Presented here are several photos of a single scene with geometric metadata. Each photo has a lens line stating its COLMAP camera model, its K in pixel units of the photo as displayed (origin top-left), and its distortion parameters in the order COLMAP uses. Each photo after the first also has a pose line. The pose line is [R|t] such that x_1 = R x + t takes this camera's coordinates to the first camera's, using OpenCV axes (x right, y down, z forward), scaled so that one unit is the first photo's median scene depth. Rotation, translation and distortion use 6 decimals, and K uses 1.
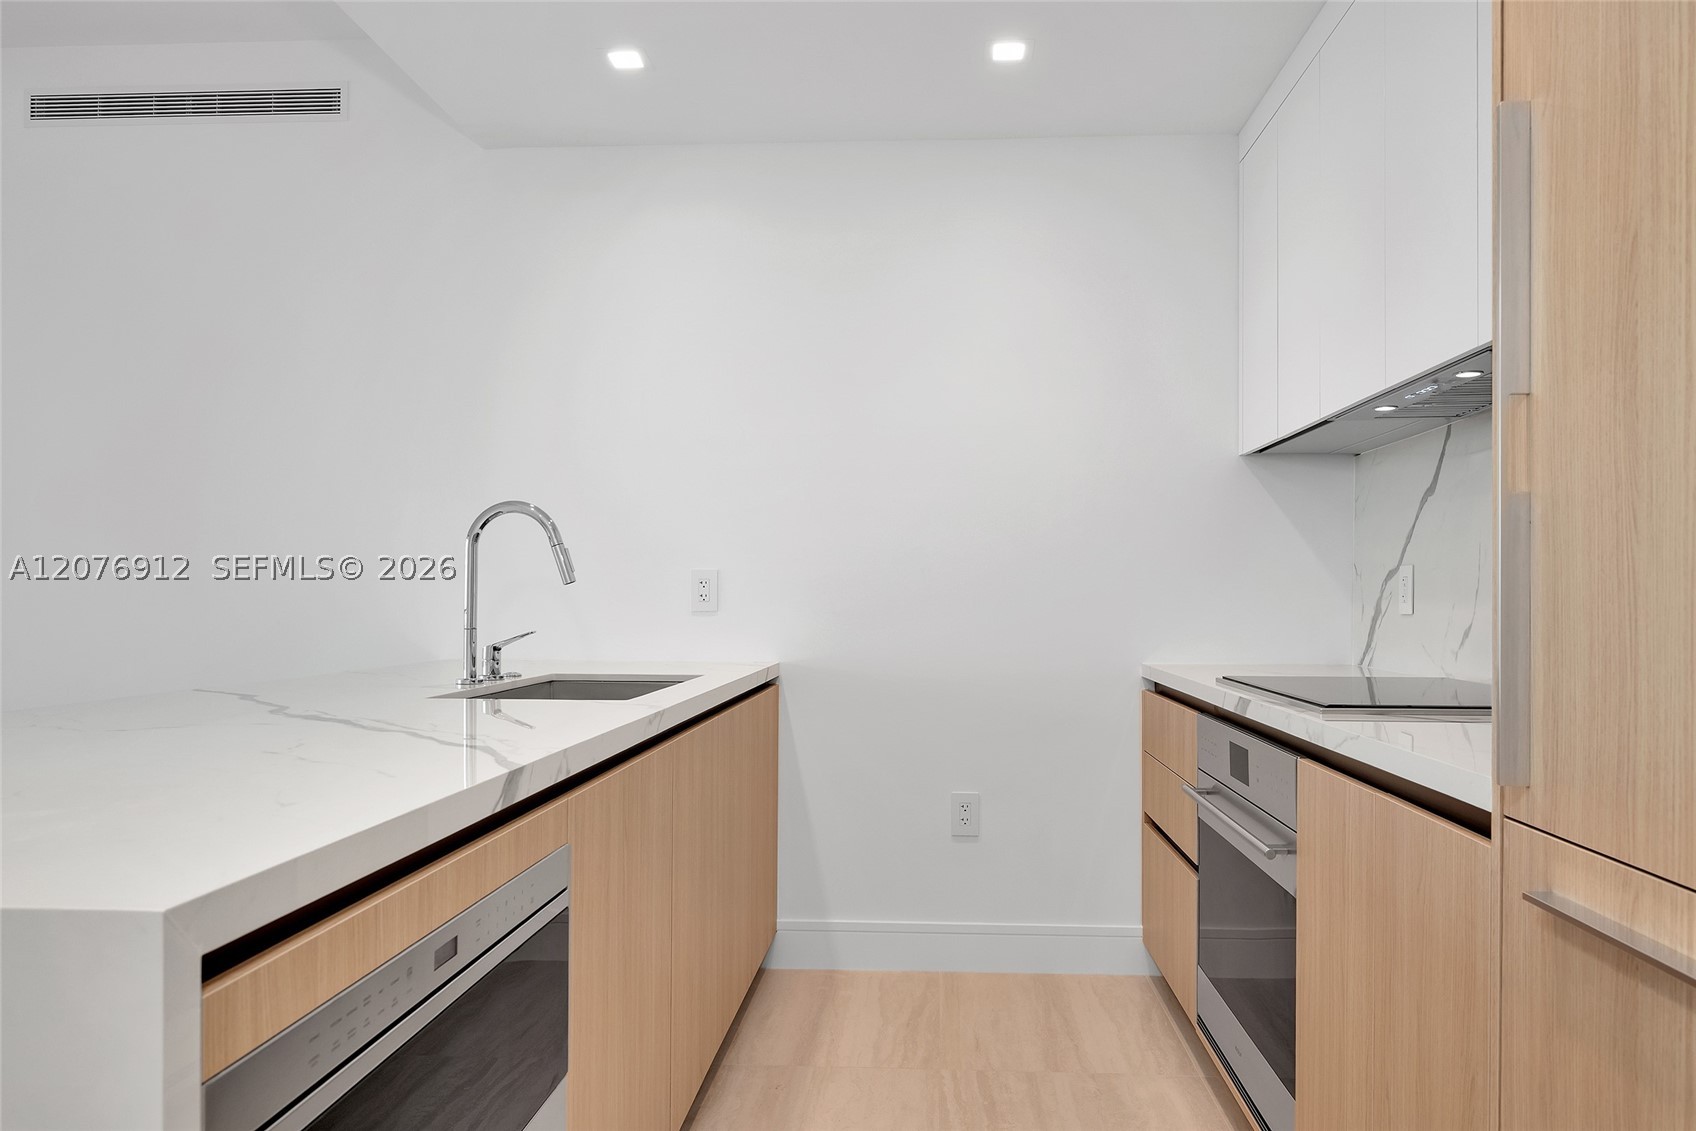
lens RADIAL K [[1200.2, 0, 886.0], [0, 1200.2, 599.7], [0, 0, 1]] dist [-0.003230, -0.000813]
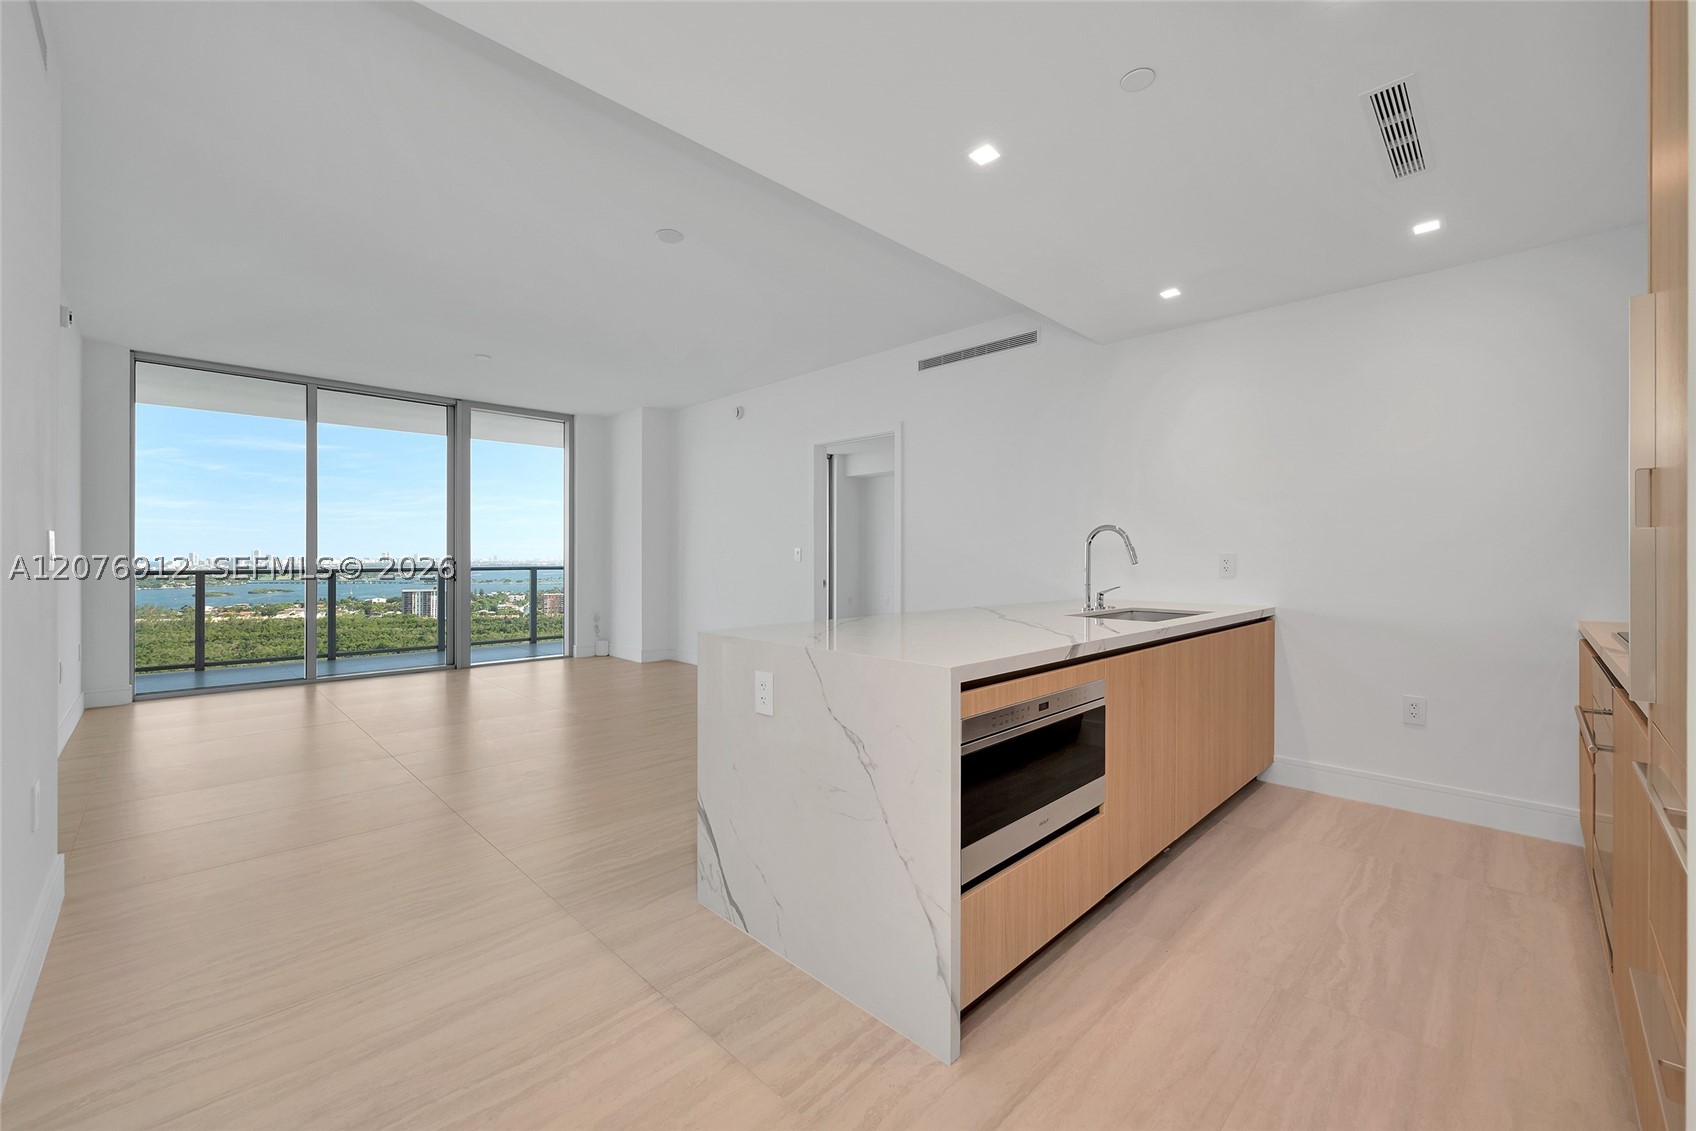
lens RADIAL K [[689.9, 0, 832.3], [0, 689.9, 553.1], [0, 0, 1]] dist [-0.000339, 0.000143]
pose [[0.734524, -0.005350, -0.678562, 0.150957], [-0.001459, 0.999954, -0.009463, -0.019281], [0.678582, 0.007941, 0.734482, -0.214095]]
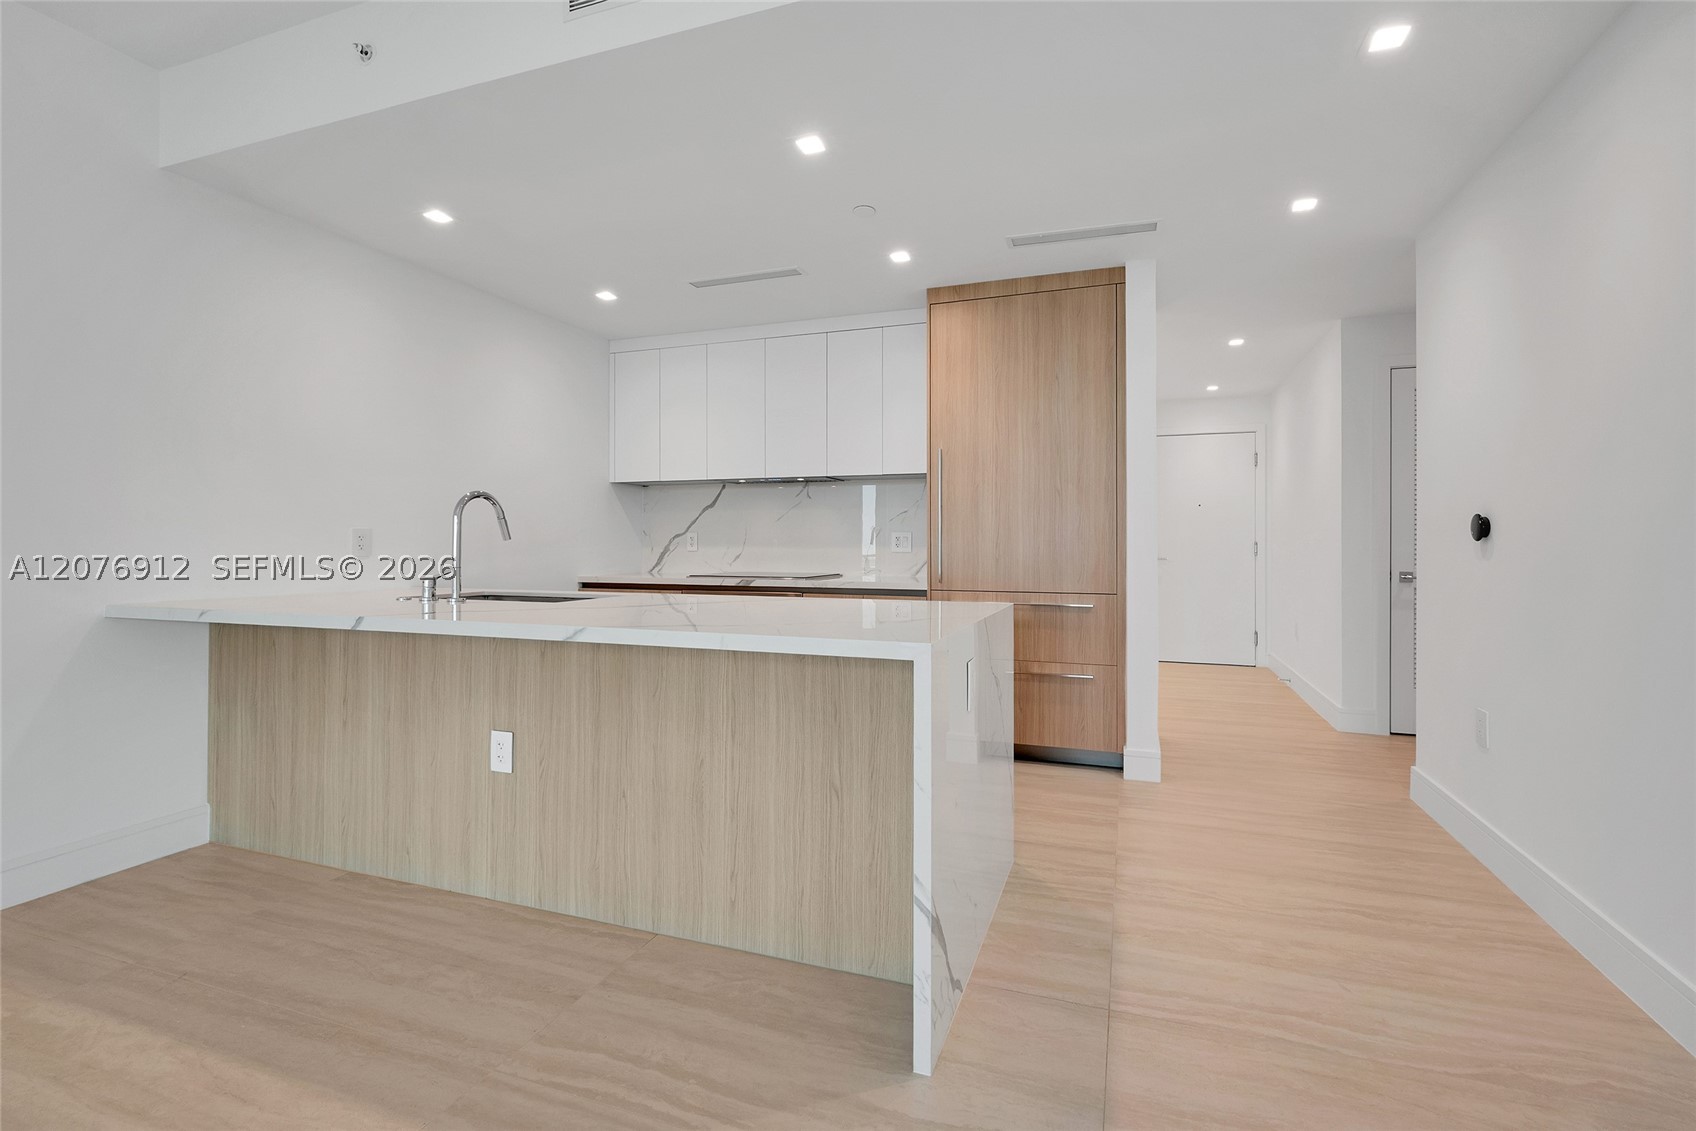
lens RADIAL K [[713.1, 0, 868.7], [0, 713.1, 539.8], [0, 0, 1]] dist [-0.000488, -0.000180]
pose [[0.284819, 0.001037, 0.958581, -1.053927], [0.003358, 0.999992, -0.002079, -0.008456], [-0.958575, 0.003811, 0.284814, 0.178516]]
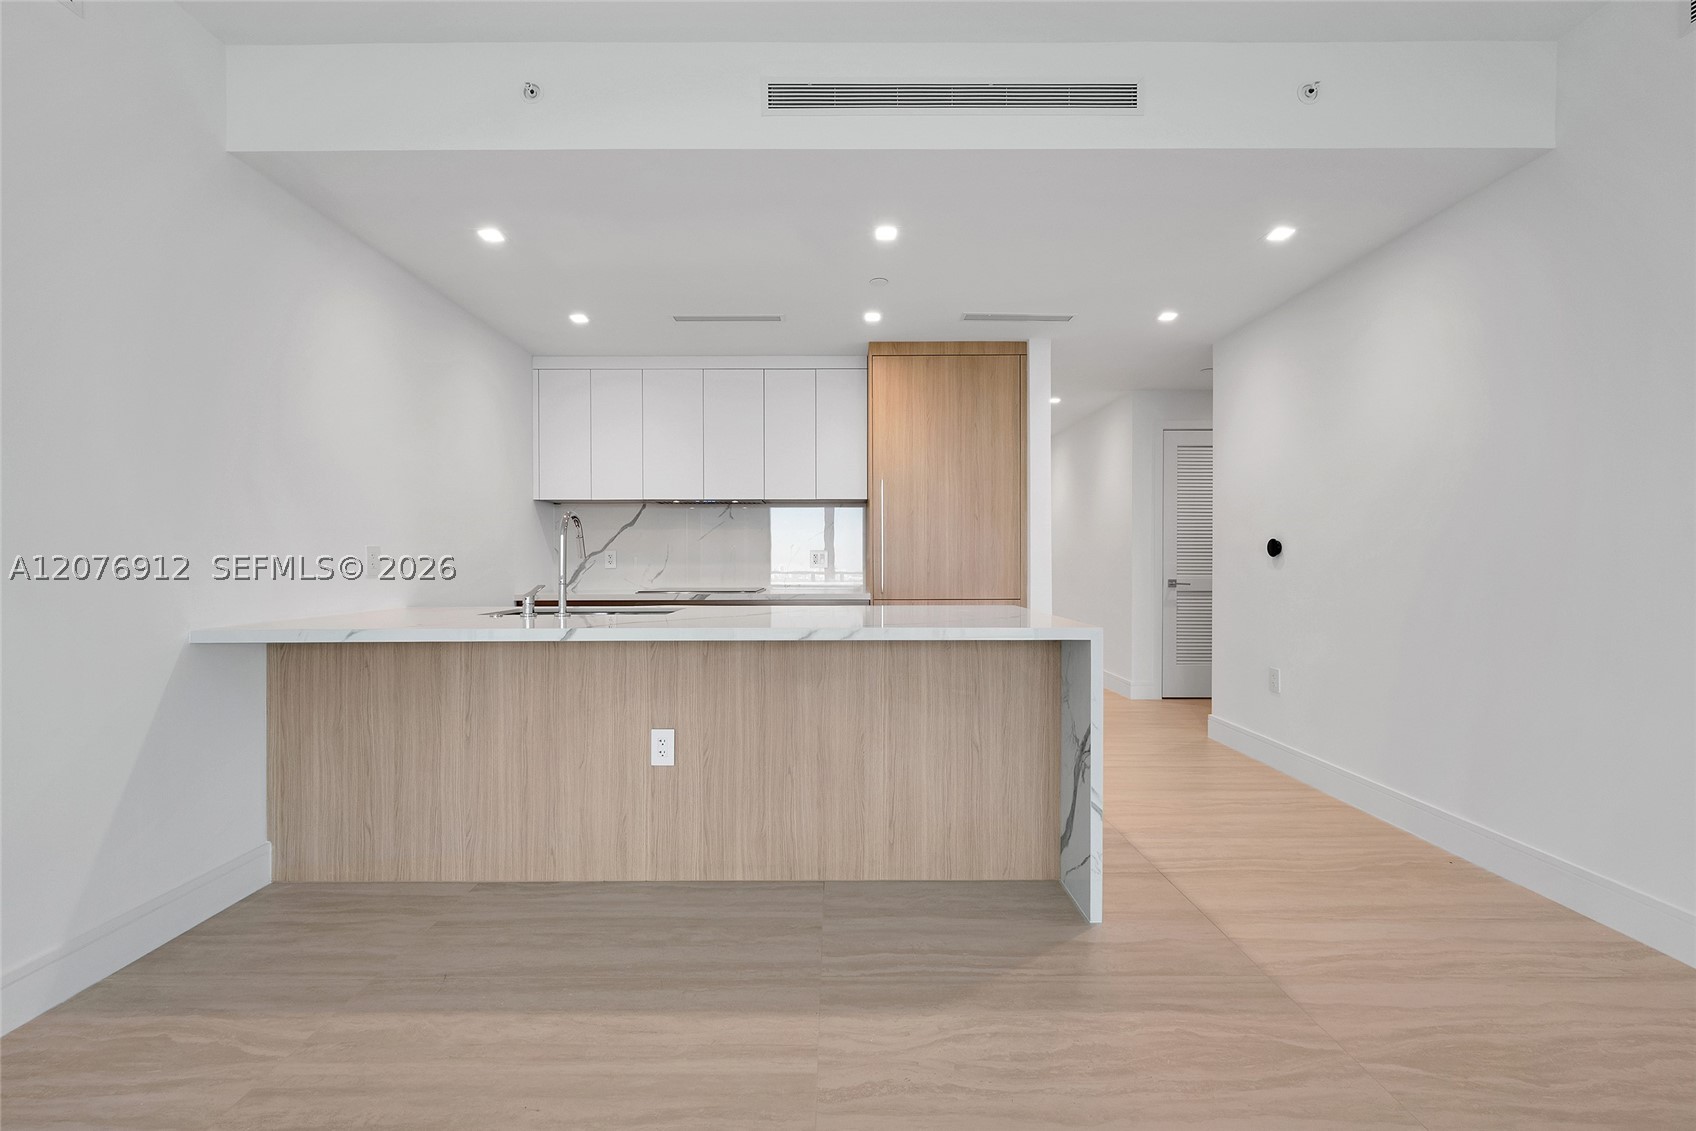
lens RADIAL K [[707.7, 0, 818.0], [0, 707.7, 563.9], [0, 0, 1]] dist [-0.001636, -0.000275]
pose [[-0.041825, -0.008957, 0.999085, -1.290280], [0.006539, 0.999936, 0.009238, -0.010181], [-0.999104, 0.006920, -0.041764, 0.635183]]
